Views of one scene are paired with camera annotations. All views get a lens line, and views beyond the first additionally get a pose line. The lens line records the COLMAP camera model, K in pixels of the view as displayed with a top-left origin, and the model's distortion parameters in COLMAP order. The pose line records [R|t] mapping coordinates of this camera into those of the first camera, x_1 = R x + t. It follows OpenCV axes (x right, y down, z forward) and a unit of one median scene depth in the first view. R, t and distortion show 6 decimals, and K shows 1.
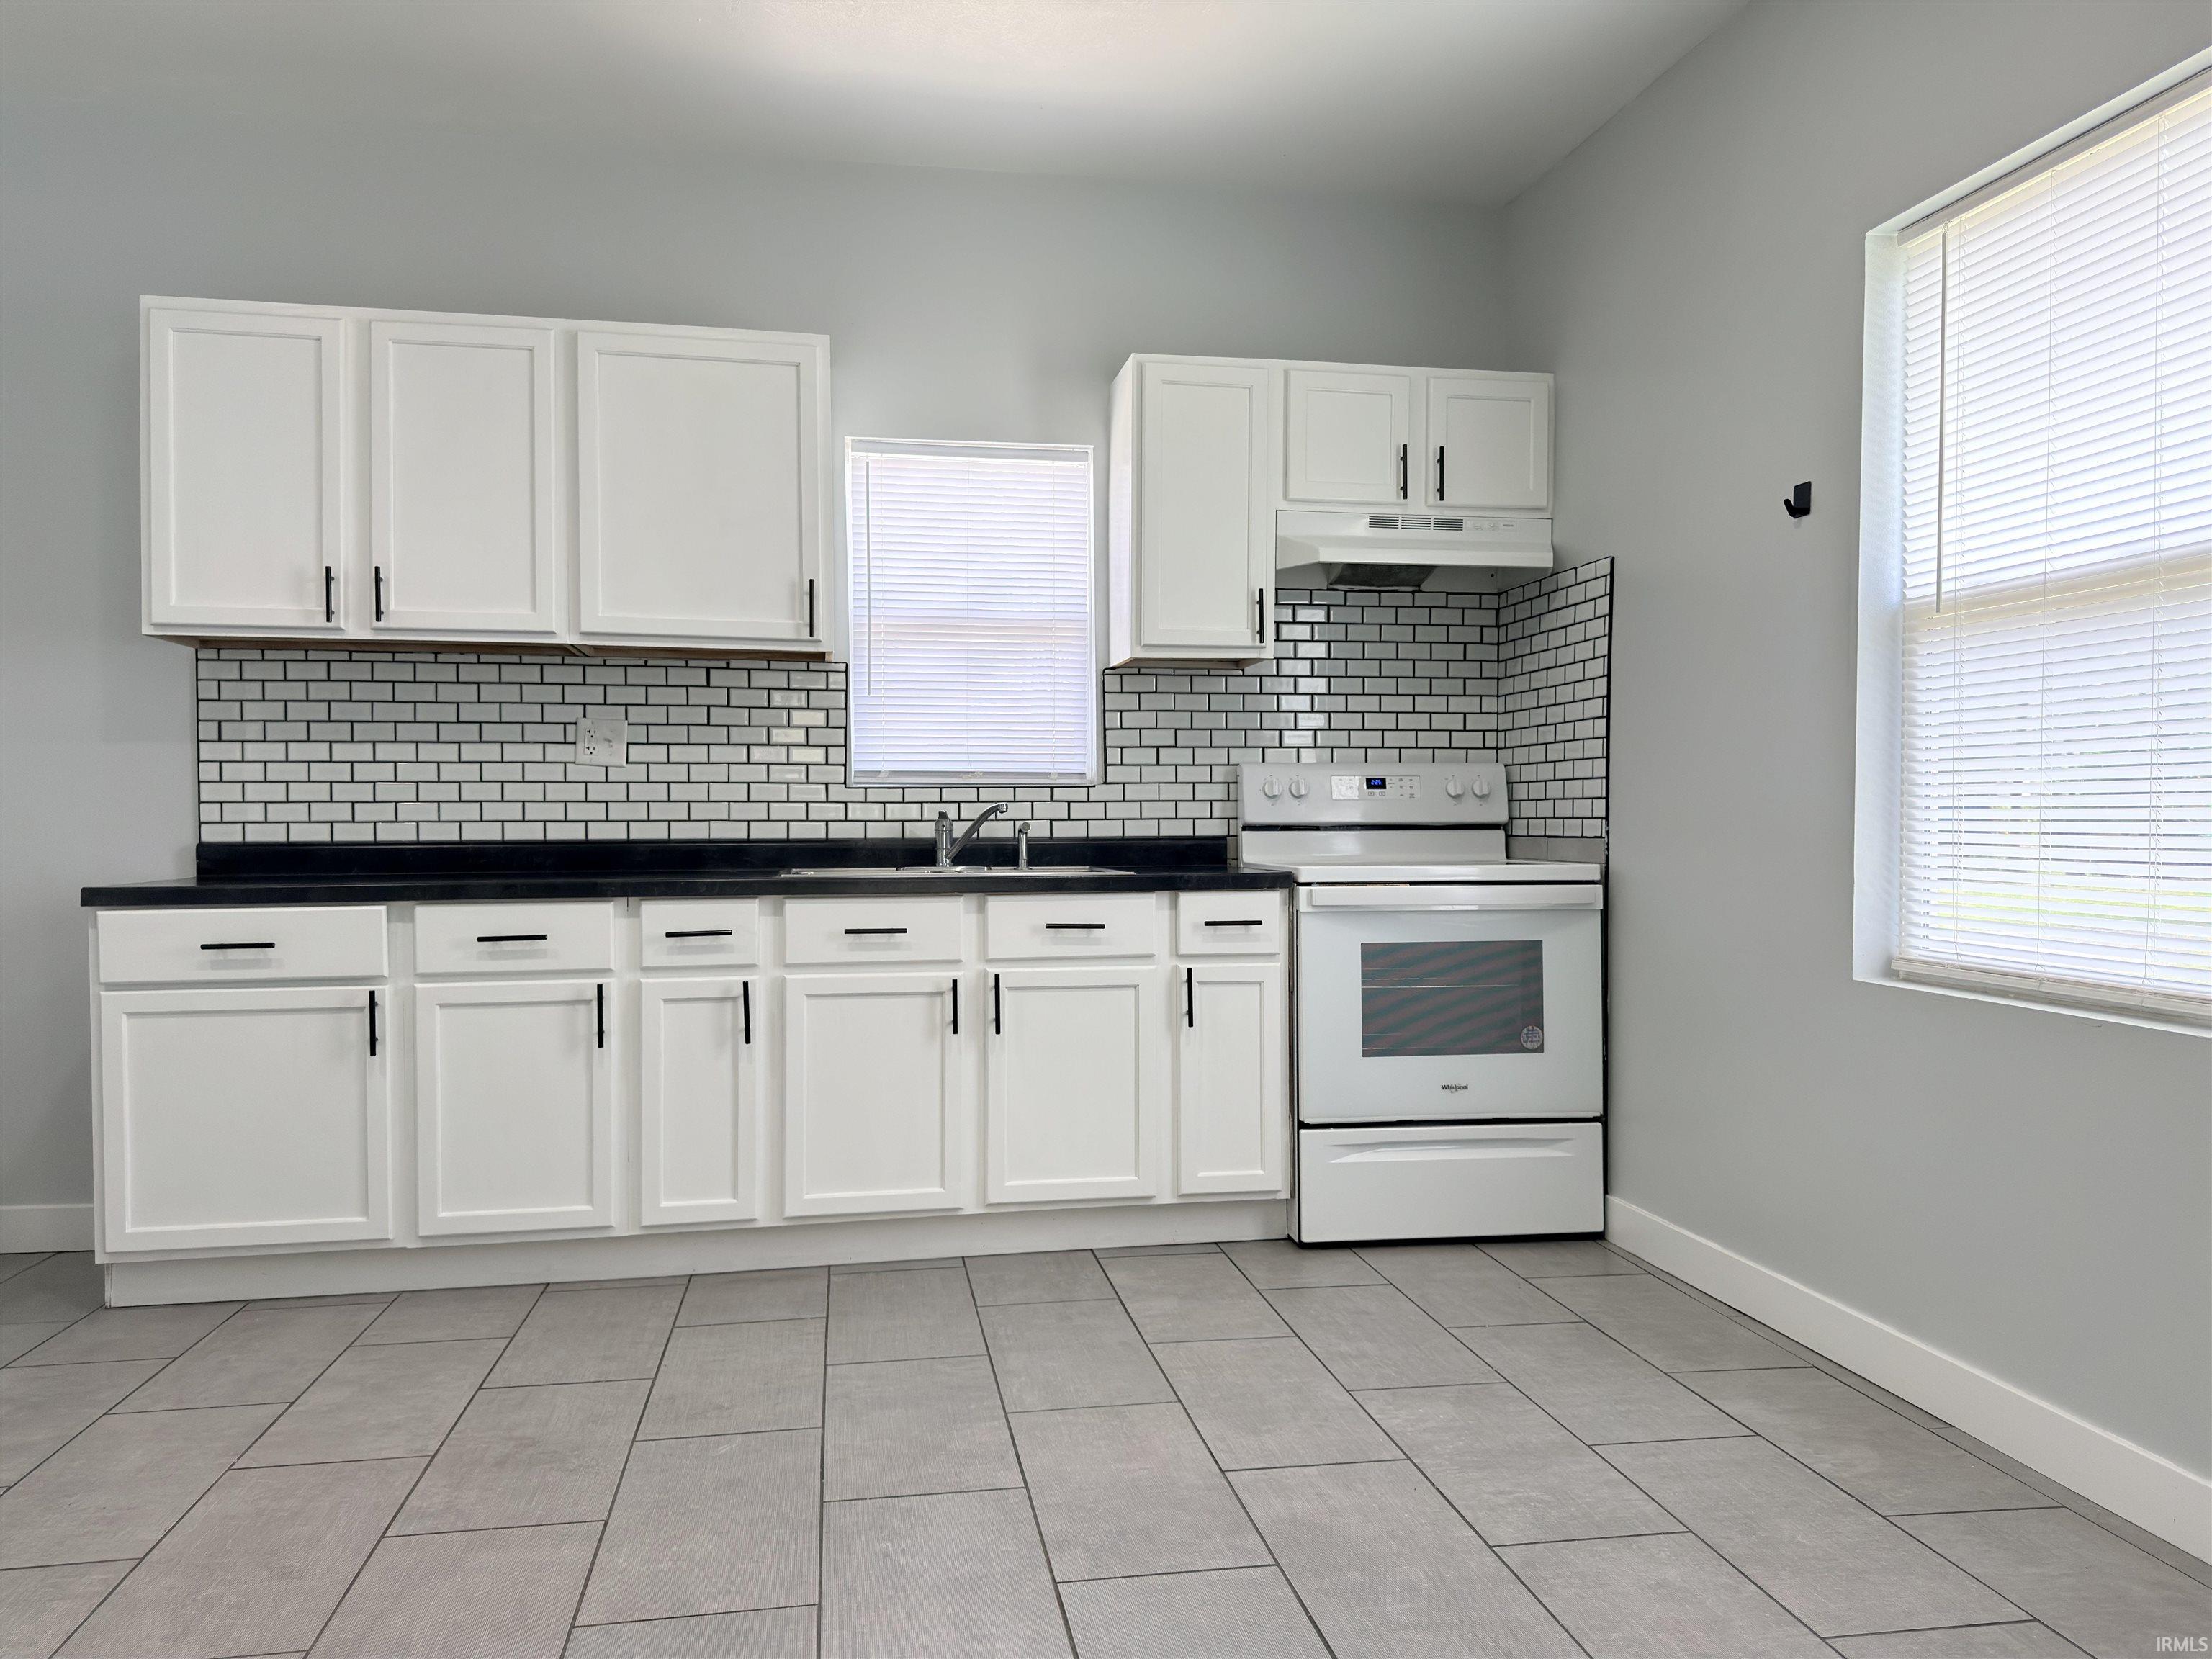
lens RADIAL K [[1534.5, 0, 1106.0], [0, 1534.5, 829.5], [0, 0, 1]] dist [0.100492, -0.142008]
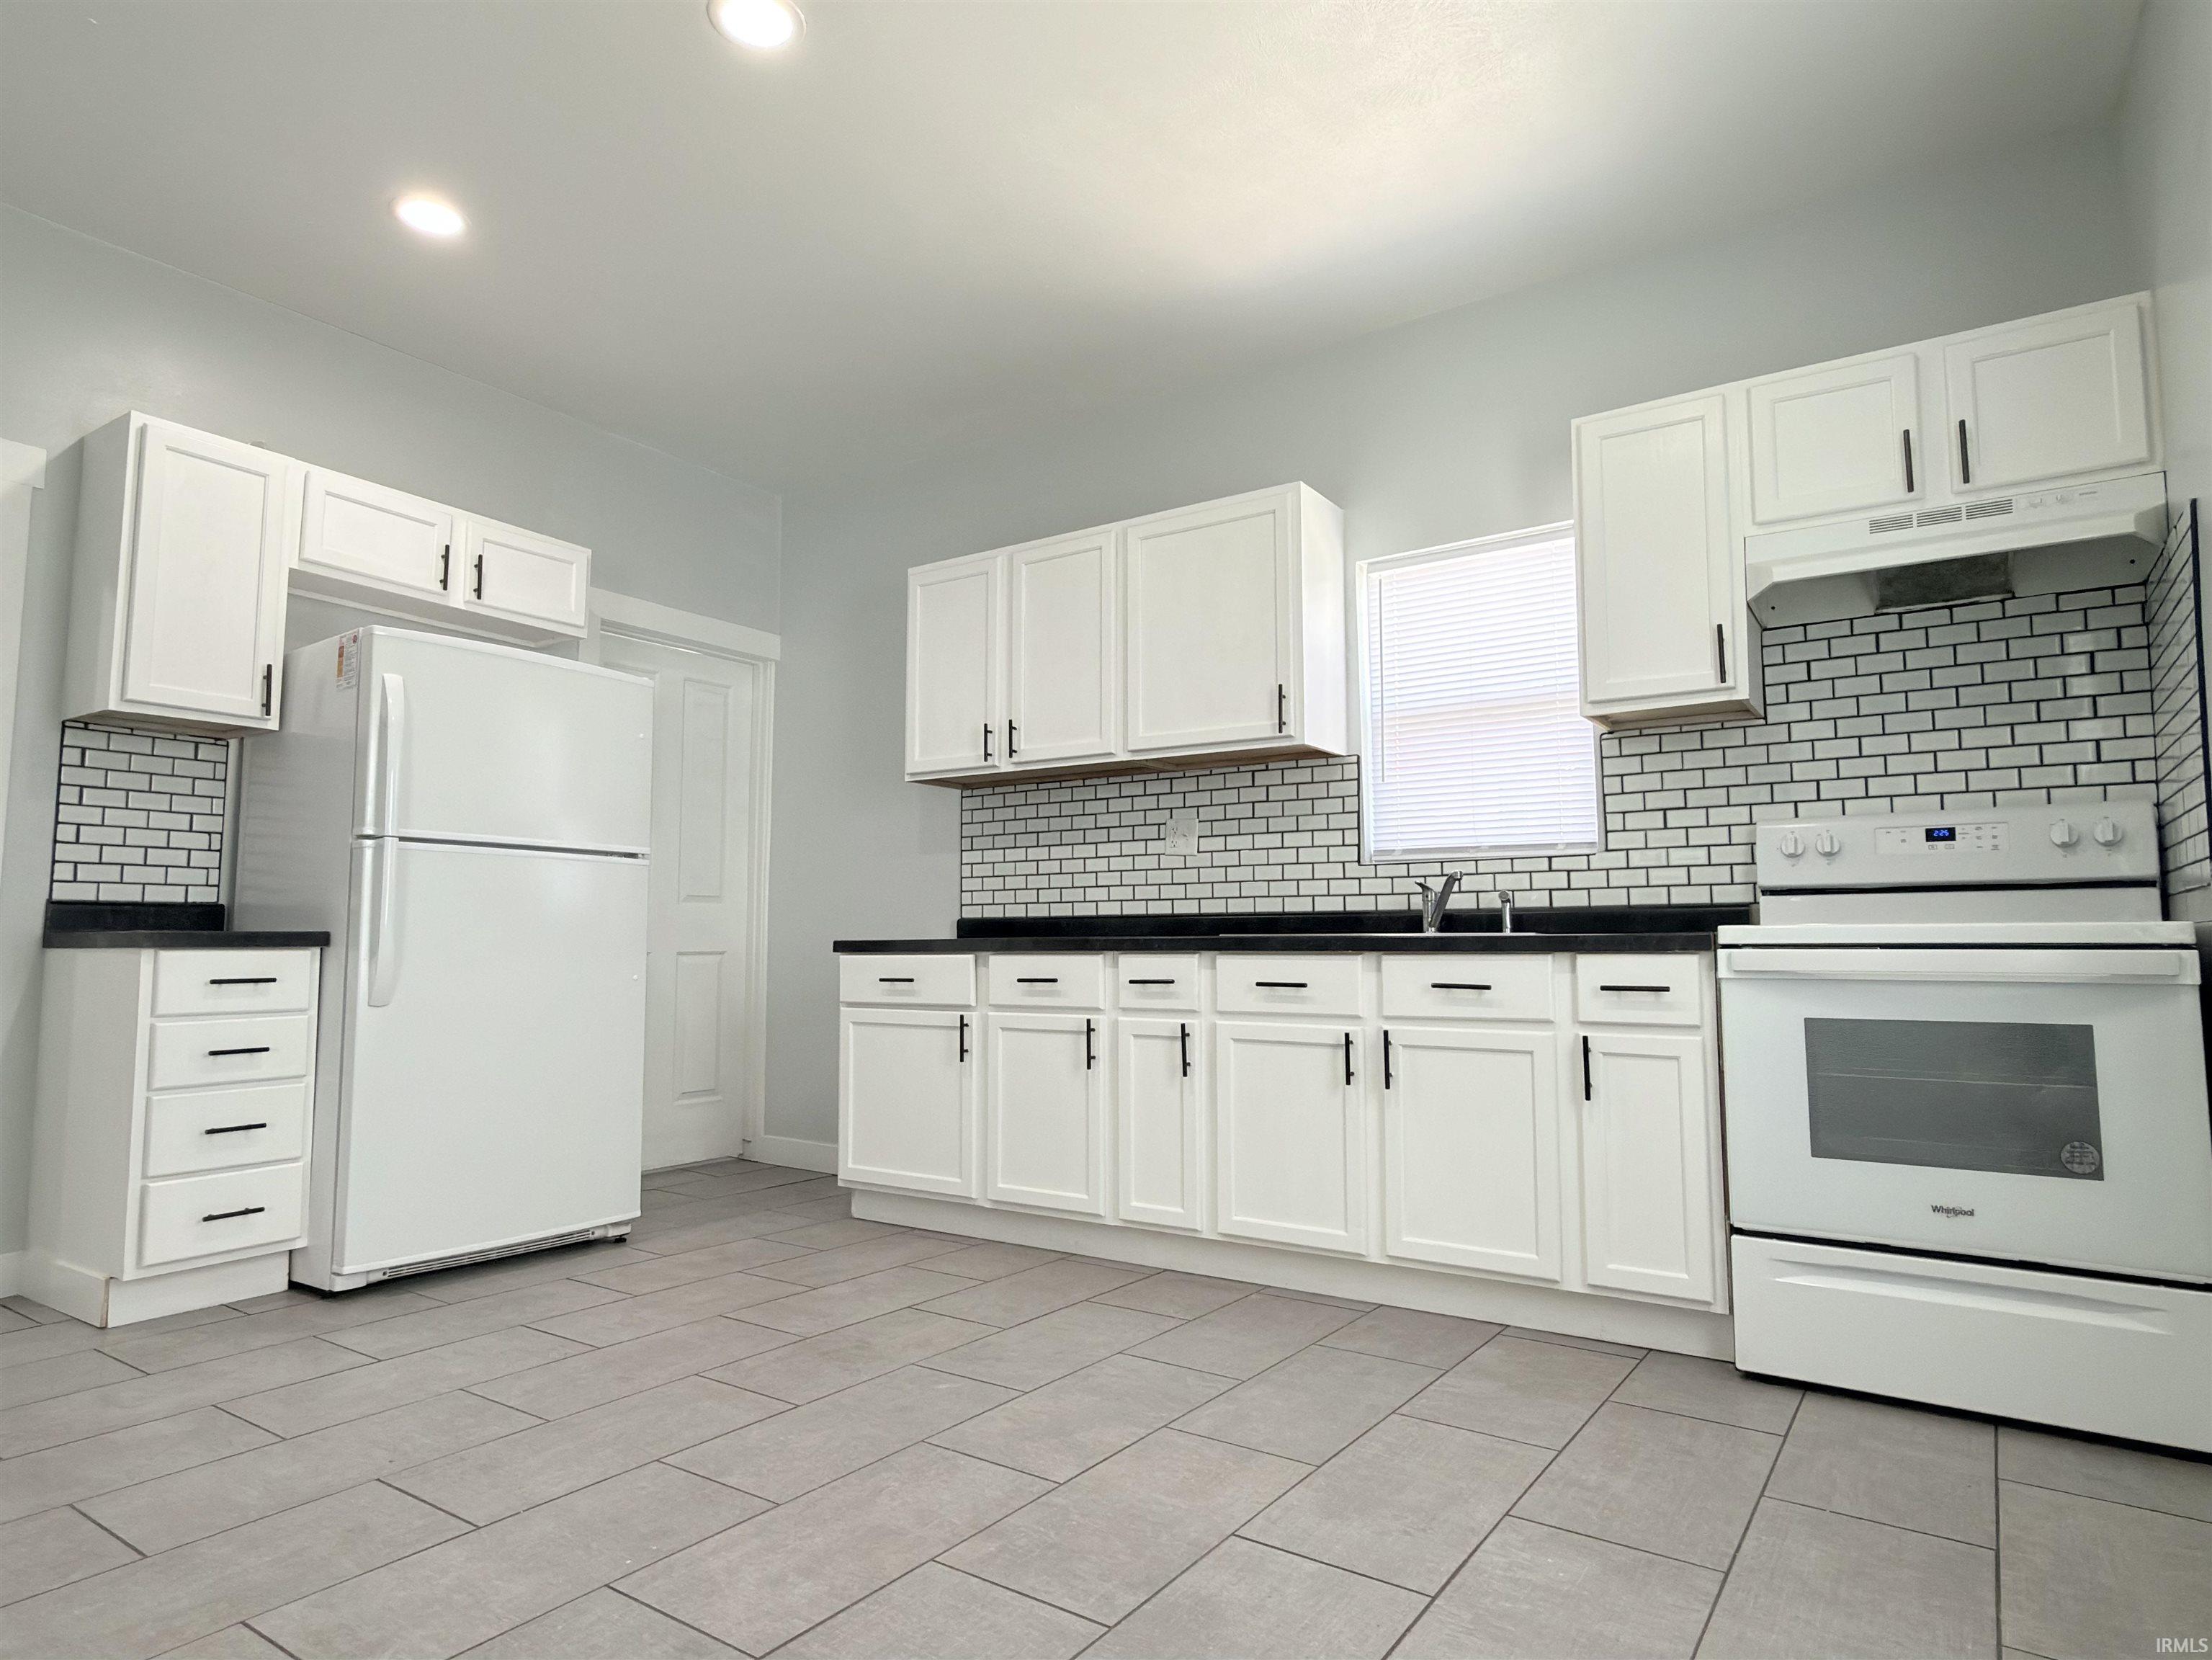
lens RADIAL K [[1251.5, 0, 1106.0], [0, 1251.5, 830.0], [0, 0, 1]] dist [-0.003053, -0.002061]
pose [[0.713081, -0.063158, -0.698231, 0.372495], [-0.005653, 0.995384, -0.095811, 0.039341], [0.701059, 0.072268, 0.709432, 0.244639]]
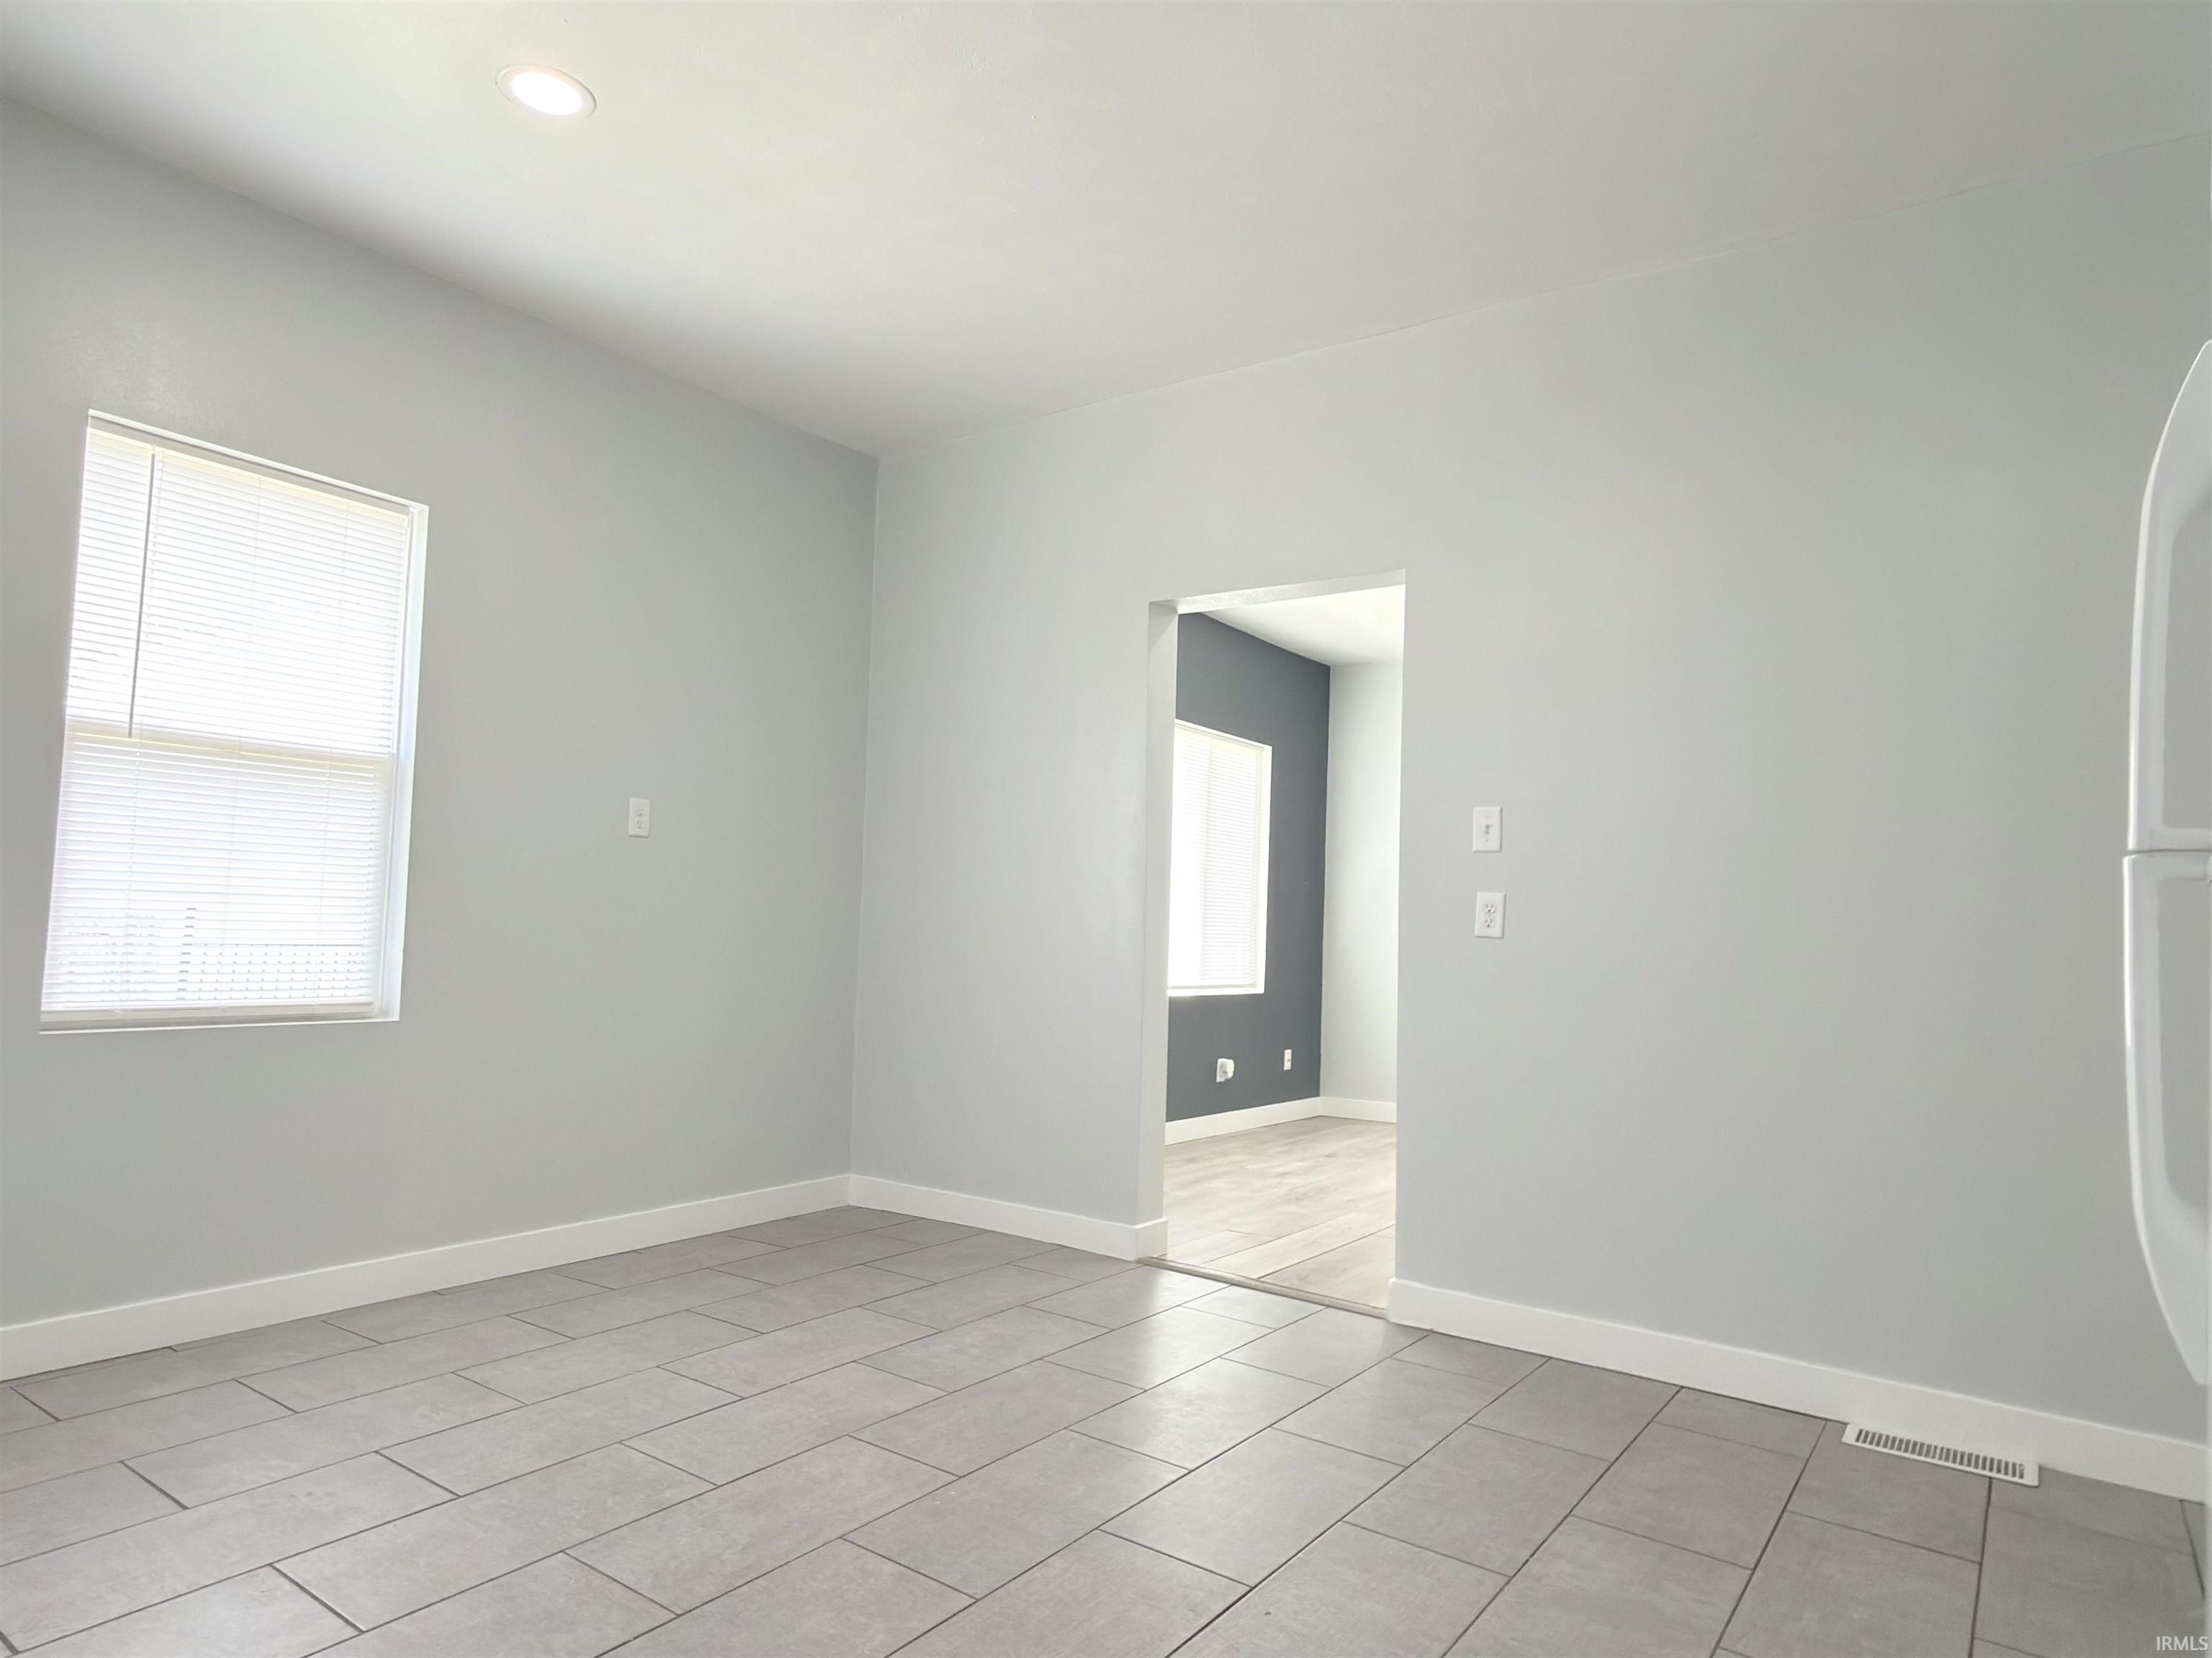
lens RADIAL K [[1321.6, 0, 1106.0], [0, 1321.6, 829.0], [0, 0, 1]] dist [0.000673, 0.000247]
pose [[-0.695359, 0.025664, 0.718204, -0.610002], [-0.030703, 0.997389, -0.065366, -0.012134], [-0.718006, -0.067504, -0.692756, 0.877381]]
